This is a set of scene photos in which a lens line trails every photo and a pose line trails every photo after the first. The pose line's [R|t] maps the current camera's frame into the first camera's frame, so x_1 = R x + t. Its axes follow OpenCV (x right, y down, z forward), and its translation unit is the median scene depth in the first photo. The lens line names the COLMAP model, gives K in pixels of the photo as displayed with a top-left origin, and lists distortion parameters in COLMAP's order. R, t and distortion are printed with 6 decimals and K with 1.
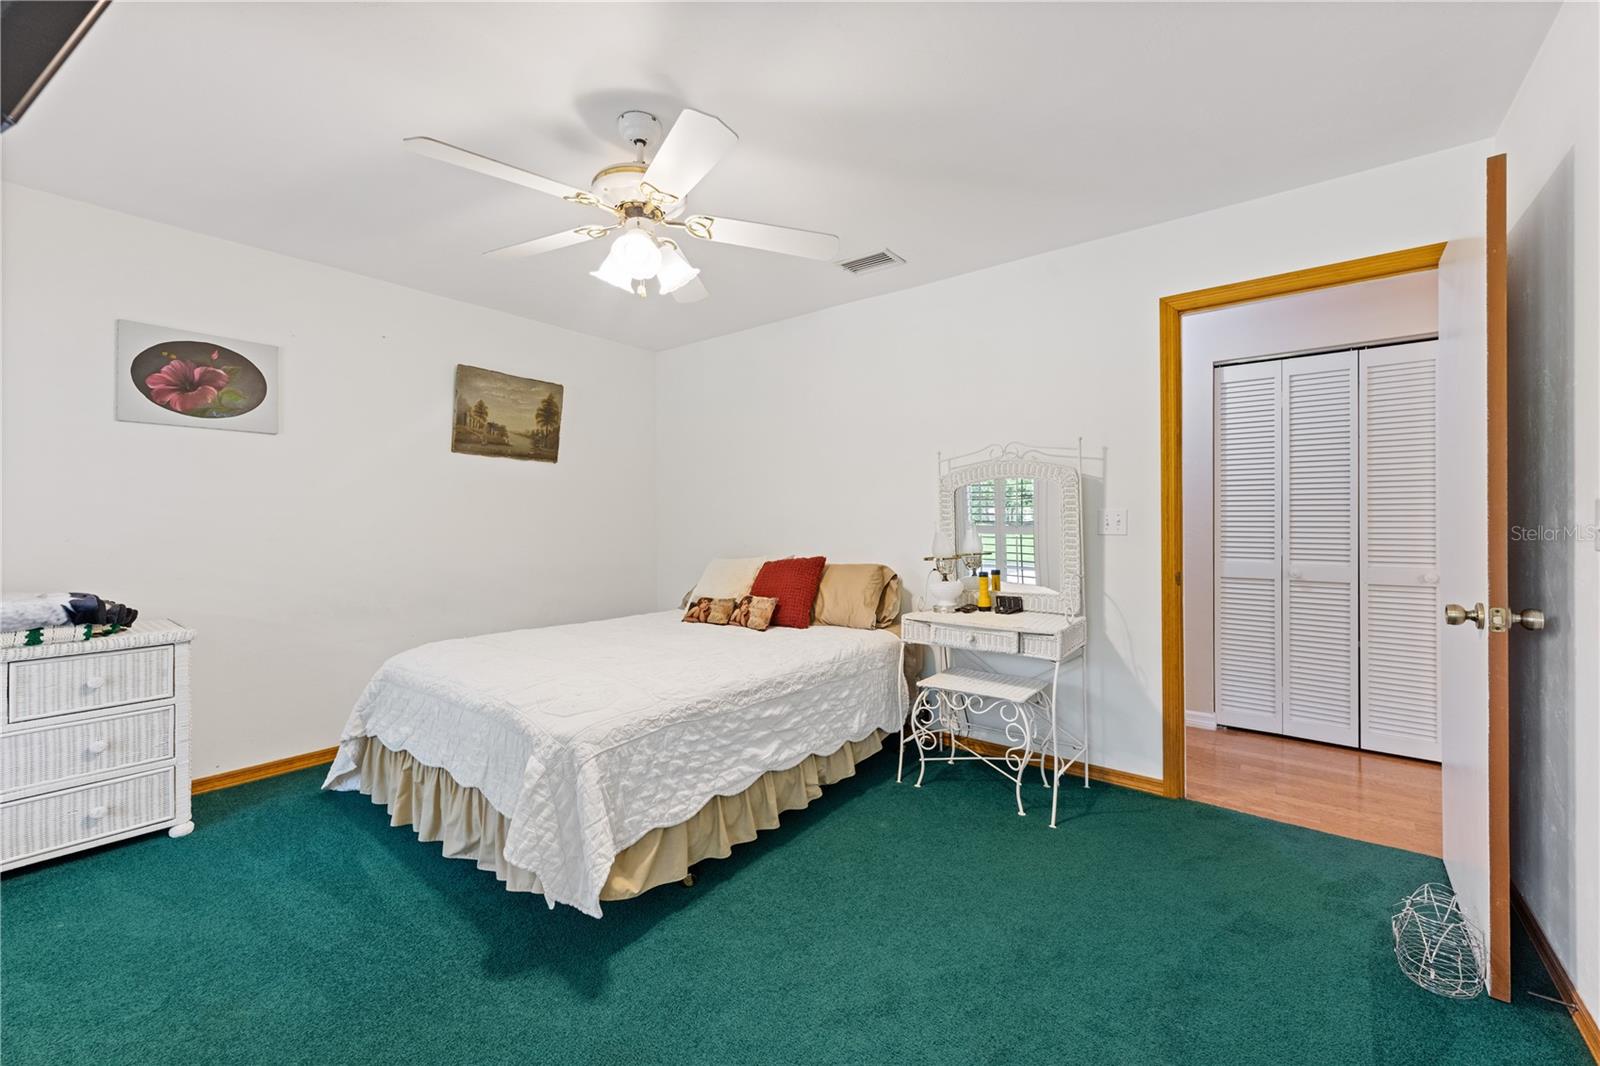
lens RADIAL K [[636.3, 0, 791.7], [0, 636.3, 516.0], [0, 0, 1]] dist [0.002017, 0.000037]
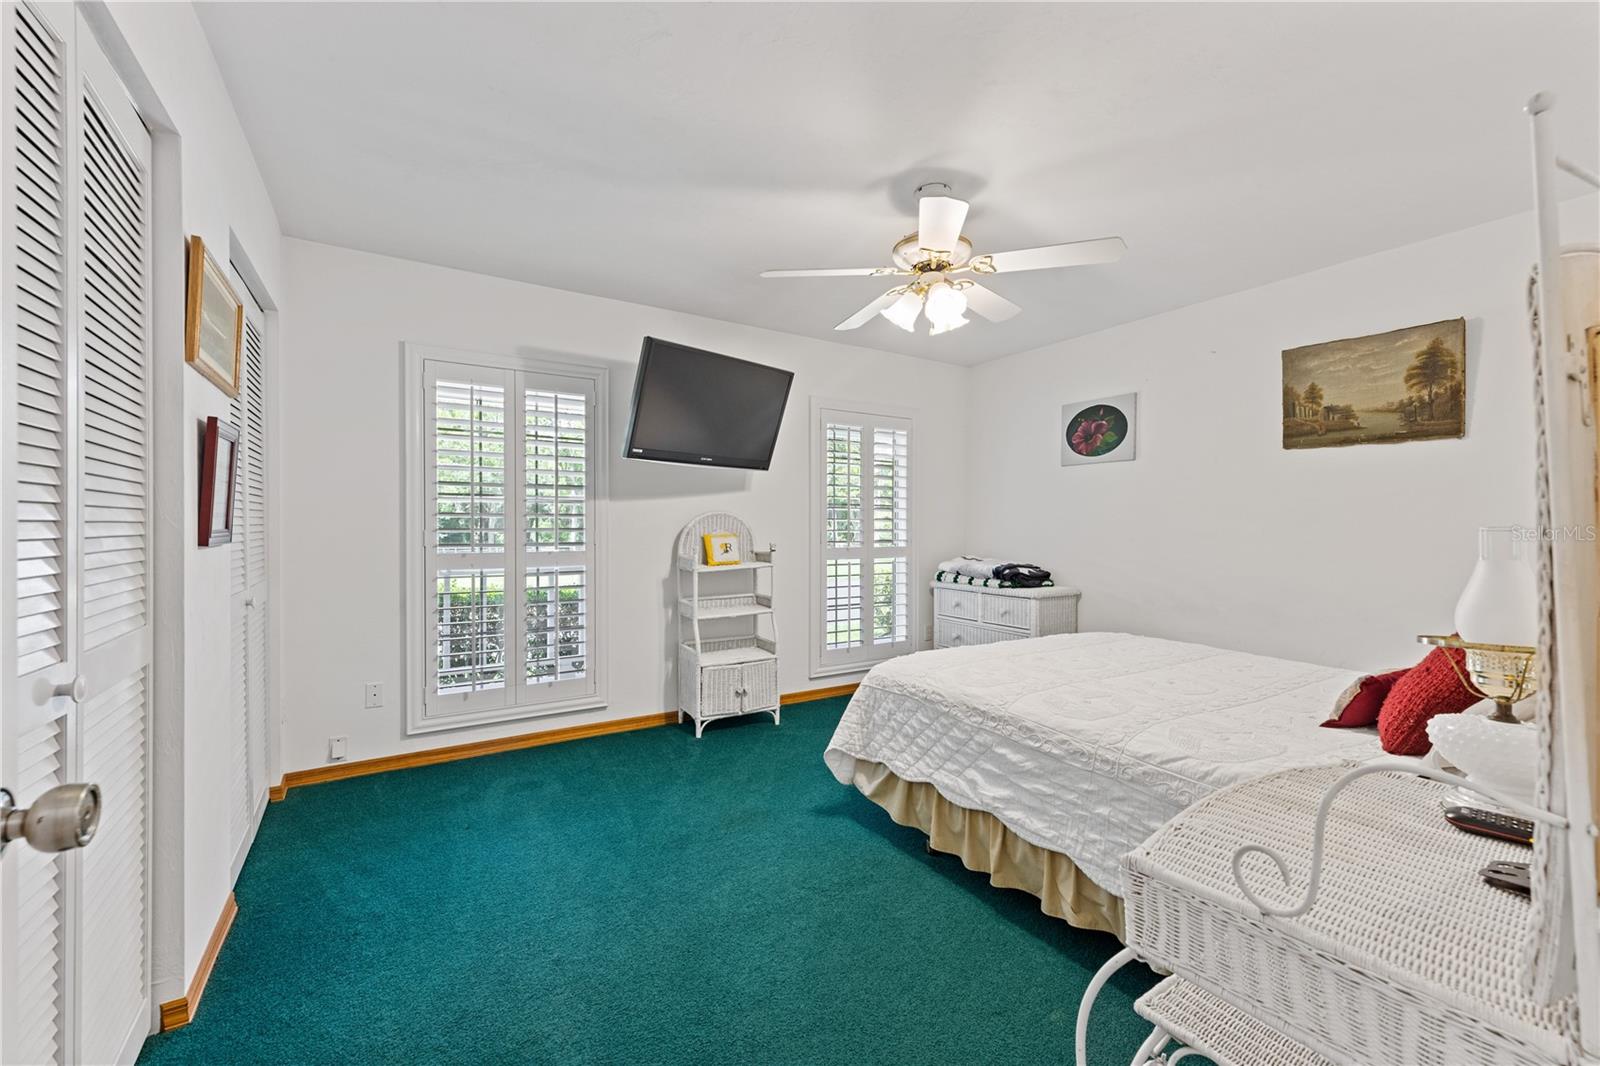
lens RADIAL K [[636.3, 0, 791.7], [0, 636.3, 516.0], [0, 0, 1]] dist [0.002017, 0.000037]
pose [[-0.342820, -0.013802, -0.939300, 0.702163], [0.006217, 0.999837, -0.016961, 0.005561], [0.939381, -0.011654, -0.342678, 0.835794]]
